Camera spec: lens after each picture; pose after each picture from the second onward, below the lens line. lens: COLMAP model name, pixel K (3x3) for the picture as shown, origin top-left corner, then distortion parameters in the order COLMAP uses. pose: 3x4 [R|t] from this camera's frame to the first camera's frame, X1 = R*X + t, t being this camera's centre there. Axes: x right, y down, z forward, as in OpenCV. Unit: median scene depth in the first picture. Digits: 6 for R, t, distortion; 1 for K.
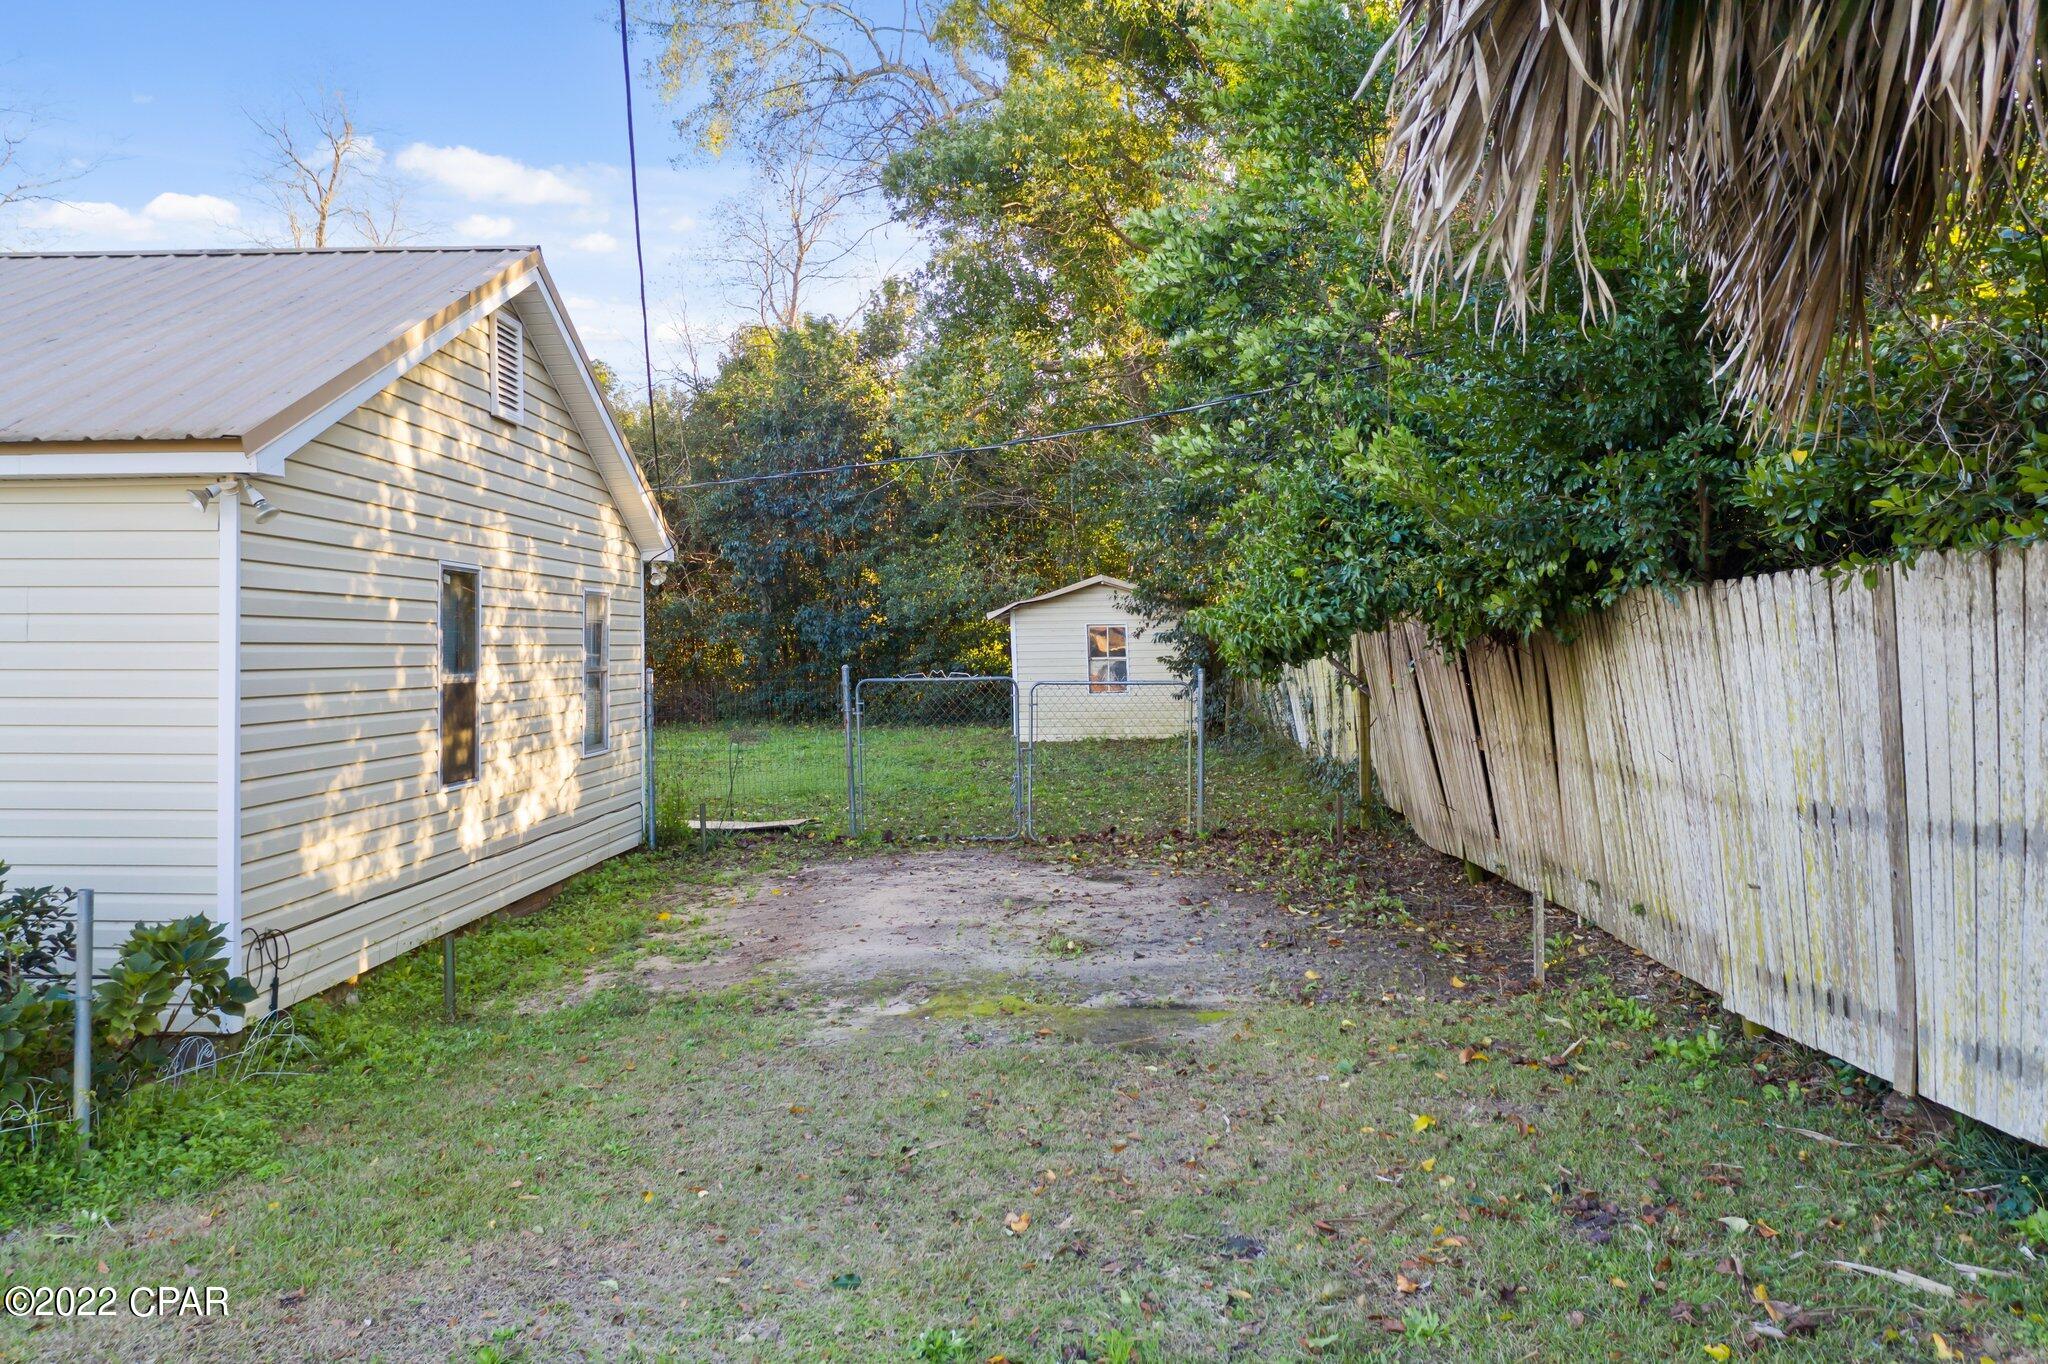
lens RADIAL K [[1599.1, 0, 1024.0], [0, 1599.1, 682.0], [0, 0, 1]] dist [-0.023956, -0.006998]
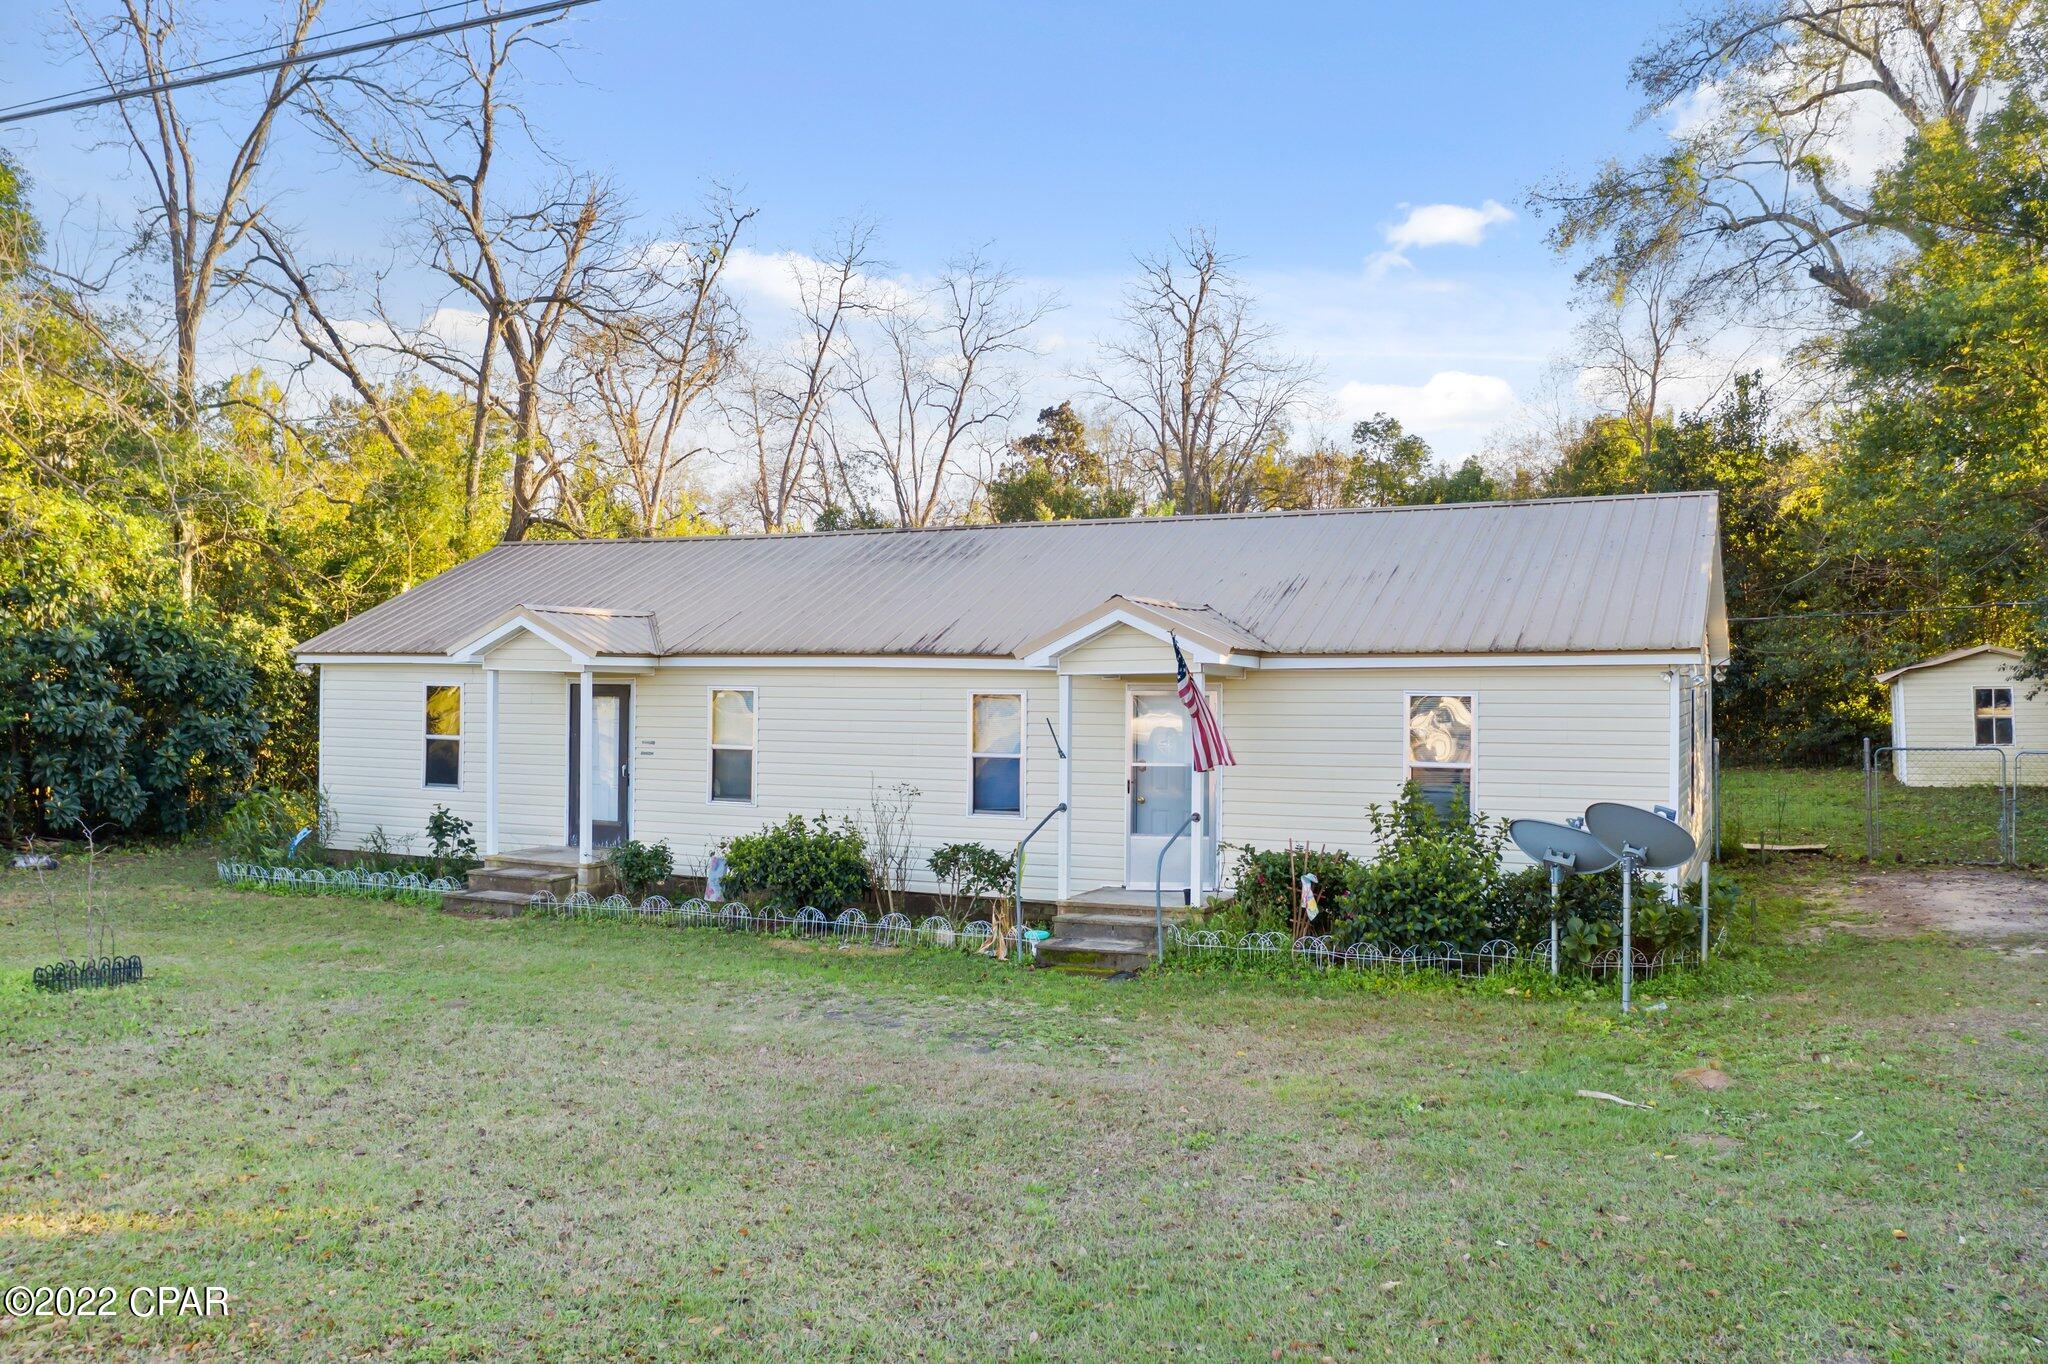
lens RADIAL K [[1636.4, 0, 1022.6], [0, 1636.4, 661.7], [0, 0, 1]] dist [-0.005360, -0.006864]
pose [[0.922669, 0.005215, -0.385558, -0.142244], [-0.012782, 0.999773, -0.017065, -0.025692], [0.385381, 0.020674, 0.922526, -0.374880]]
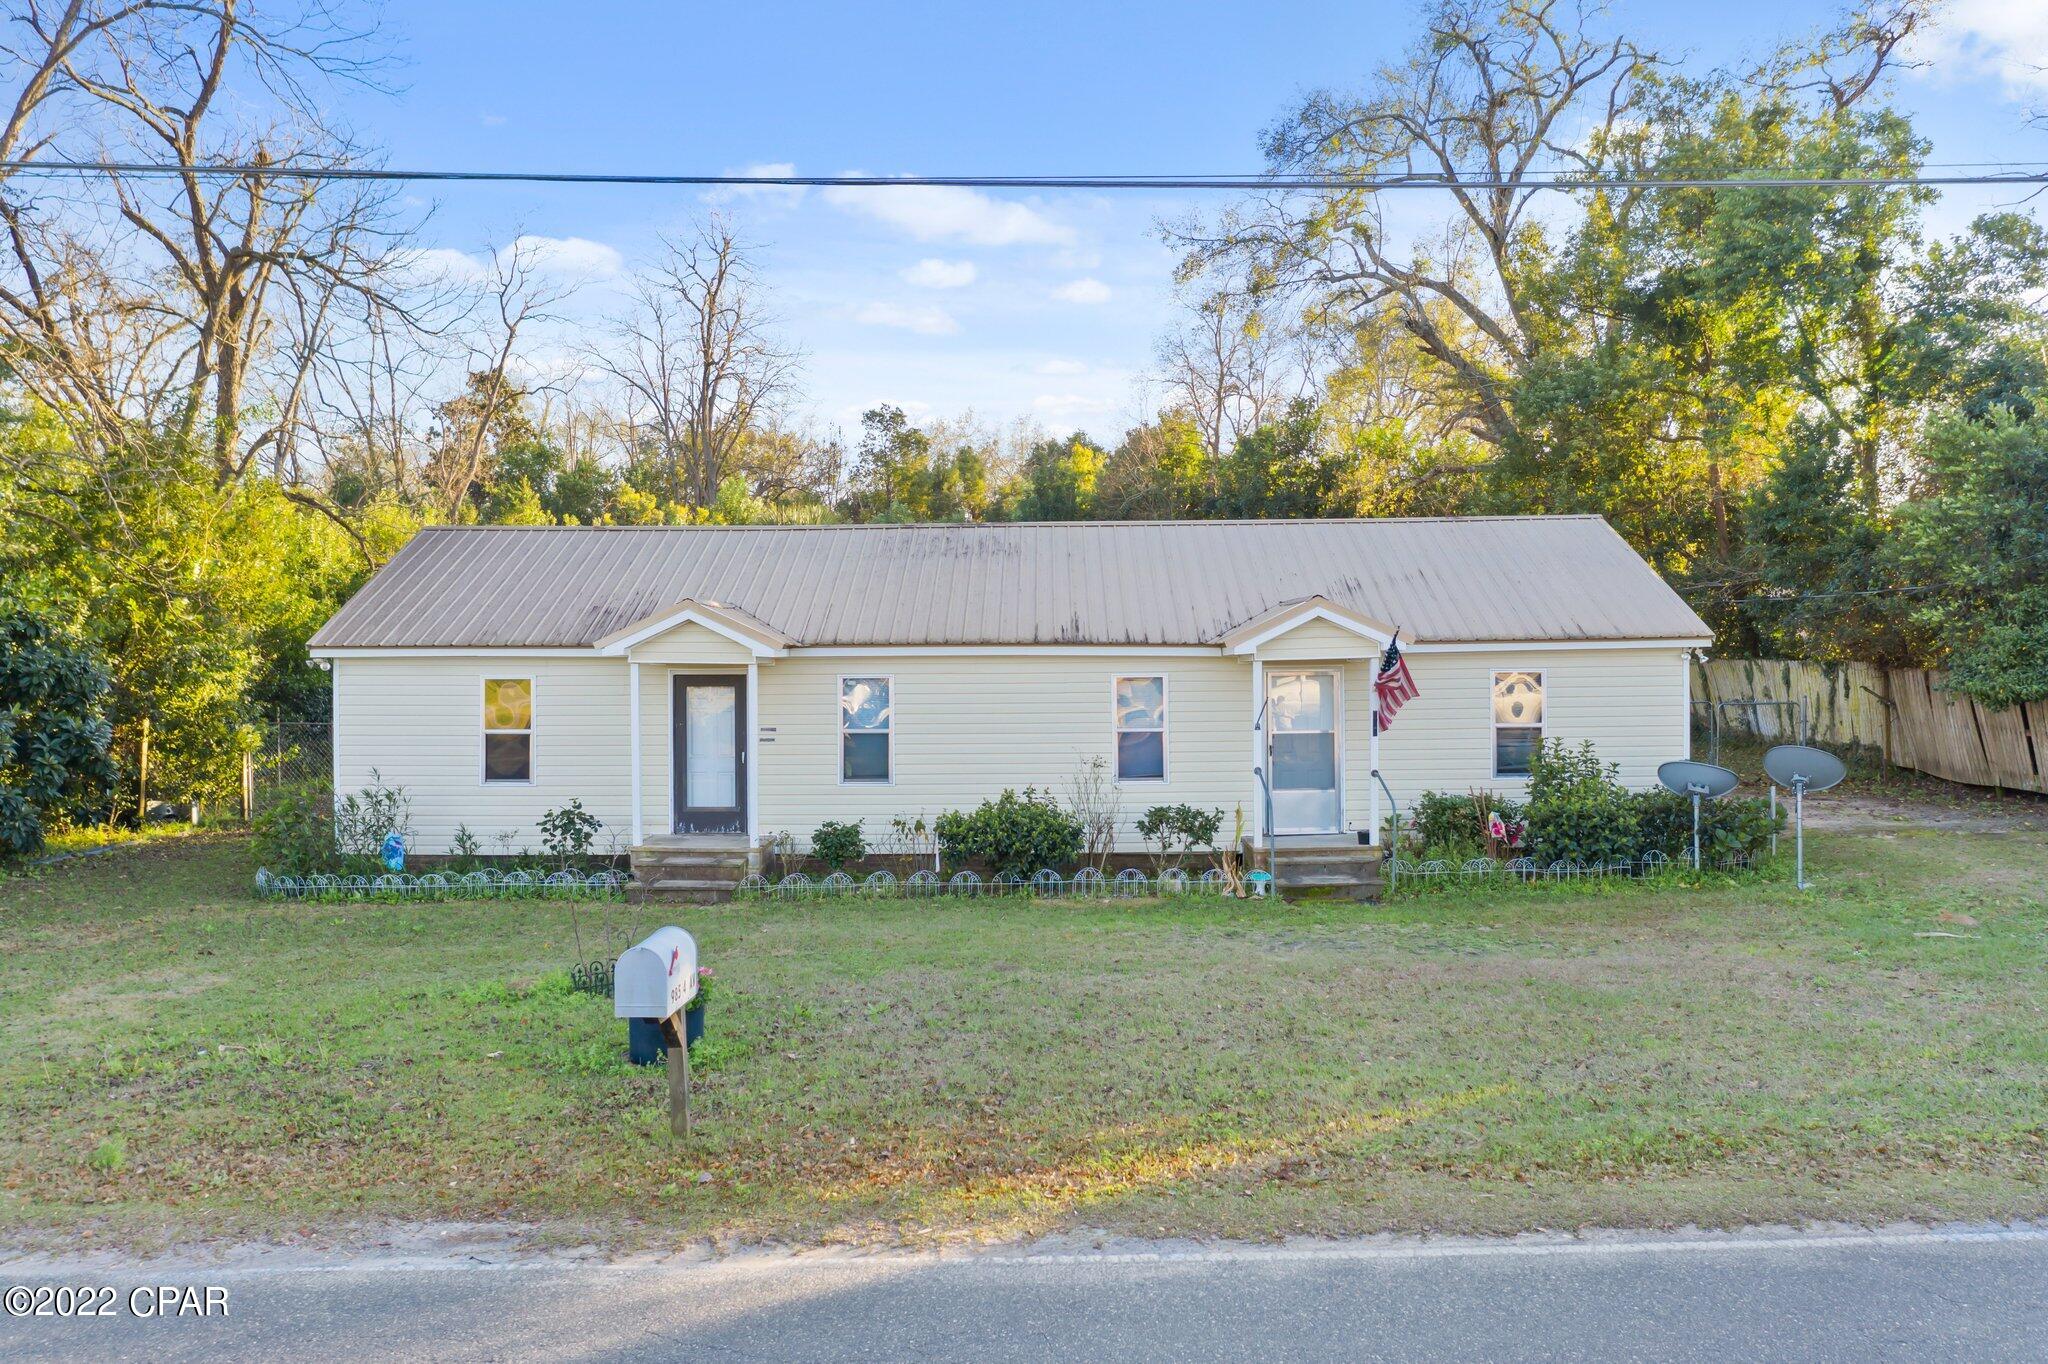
lens RADIAL K [[1599.1, 0, 1024.0], [0, 1599.1, 682.0], [0, 0, 1]] dist [-0.023956, -0.006998]
pose [[0.999187, -0.004721, 0.040041, -0.507114], [0.004139, 0.999885, 0.014600, -0.032835], [-0.040105, -0.014423, 0.999091, -0.519022]]
